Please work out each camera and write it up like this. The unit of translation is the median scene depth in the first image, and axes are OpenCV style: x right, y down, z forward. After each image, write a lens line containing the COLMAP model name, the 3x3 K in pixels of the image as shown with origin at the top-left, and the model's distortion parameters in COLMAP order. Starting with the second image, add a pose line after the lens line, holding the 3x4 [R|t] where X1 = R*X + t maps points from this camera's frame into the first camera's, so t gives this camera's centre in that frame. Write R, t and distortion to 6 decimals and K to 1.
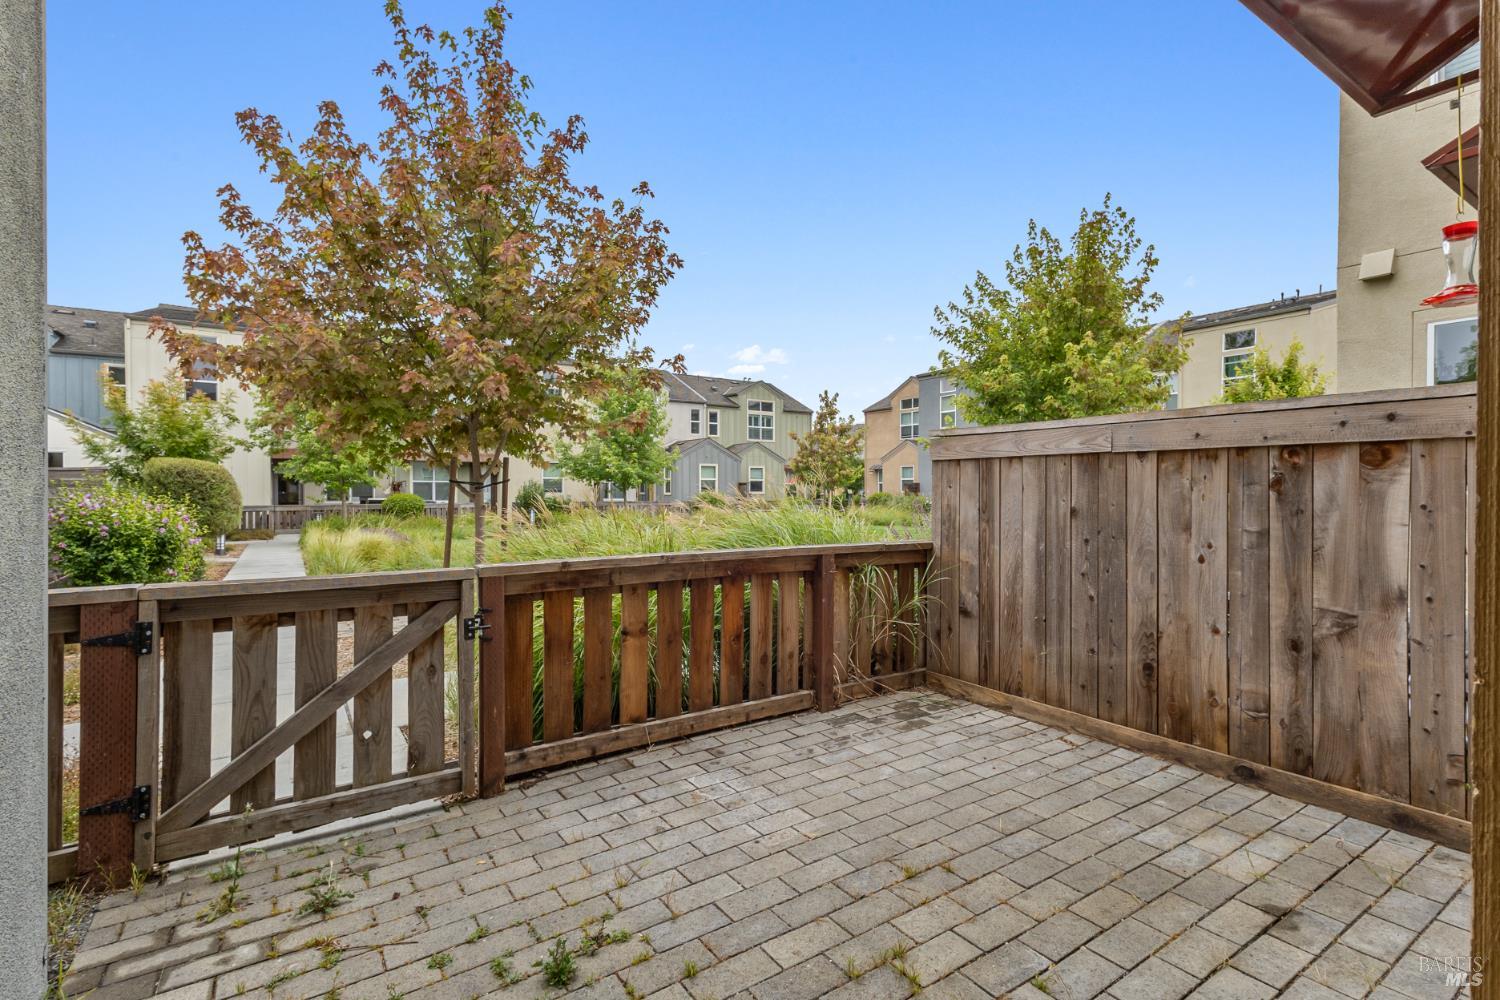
lens RADIAL K [[701.7, 0, 750.0], [0, 701.7, 500.0], [0, 0, 1]] dist [-0.000394, -0.000900]
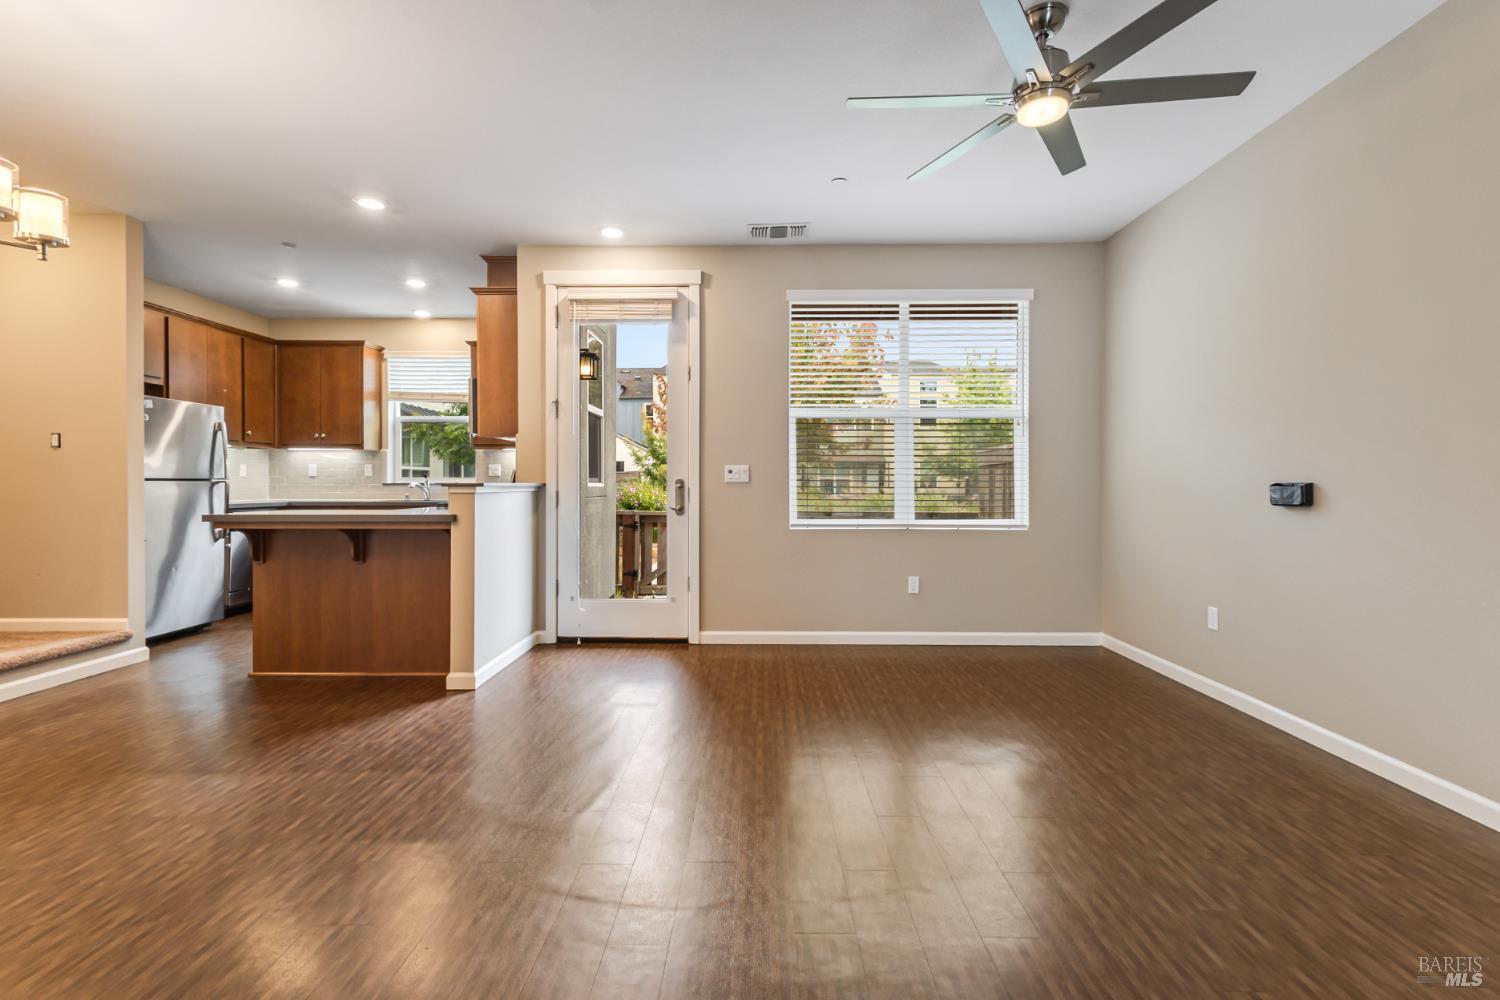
lens RADIAL K [[701.7, 0, 750.0], [0, 701.7, 500.0], [0, 0, 1]] dist [-0.000394, -0.000900]
pose [[0.825108, 0.009296, -0.564899, 0.244582], [-0.003515, 0.999930, 0.011320, 0.004104], [0.564964, -0.007355, 0.825083, -0.241997]]
